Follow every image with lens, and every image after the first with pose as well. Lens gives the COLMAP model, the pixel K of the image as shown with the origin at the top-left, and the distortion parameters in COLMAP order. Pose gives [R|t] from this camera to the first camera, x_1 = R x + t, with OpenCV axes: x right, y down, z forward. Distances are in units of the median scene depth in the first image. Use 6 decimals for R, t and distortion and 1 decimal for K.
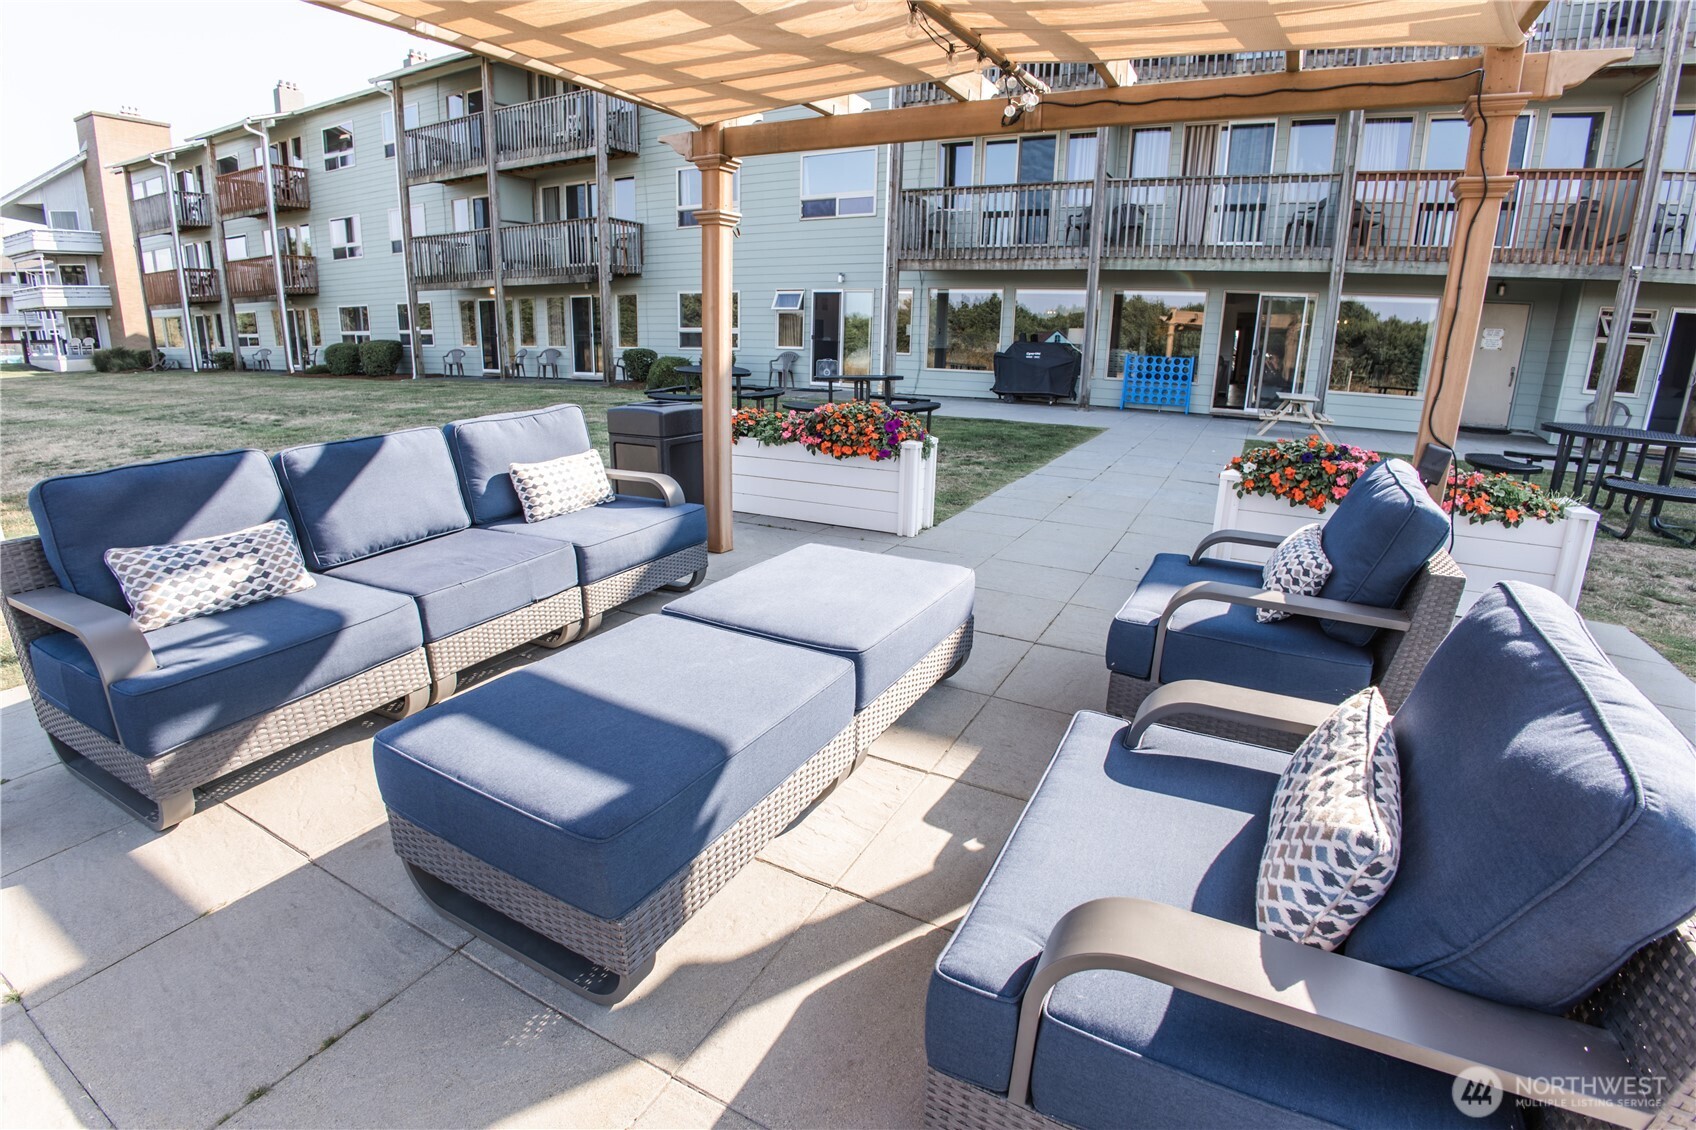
lens RADIAL K [[798.1, 0, 848.0], [0, 798.1, 565.0], [0, 0, 1]] dist [-0.099228, 0.019452]
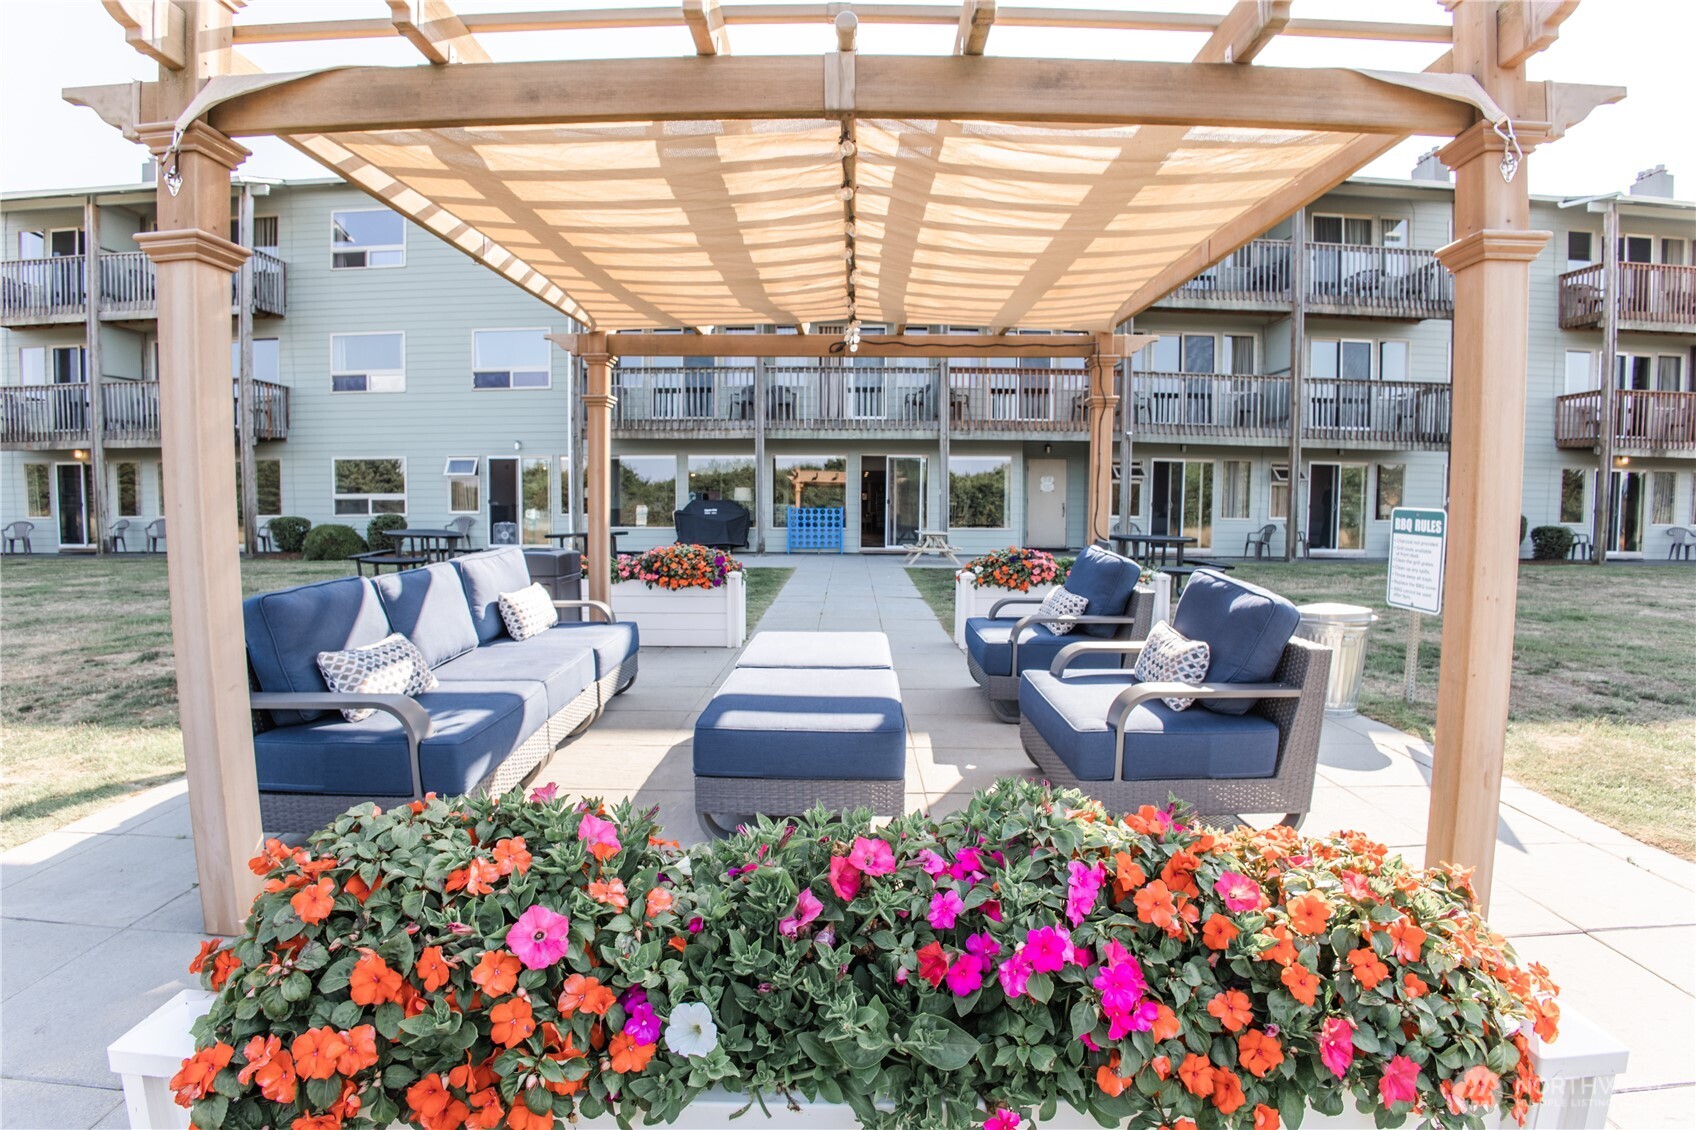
lens RADIAL K [[798.1, 0, 848.0], [0, 798.1, 565.0], [0, 0, 1]] dist [-0.099228, 0.019452]
pose [[0.885674, -0.051977, 0.461390, -0.153858], [0.142277, 0.976292, -0.163130, 0.030091], [-0.441972, 0.210125, 0.872071, -0.087340]]
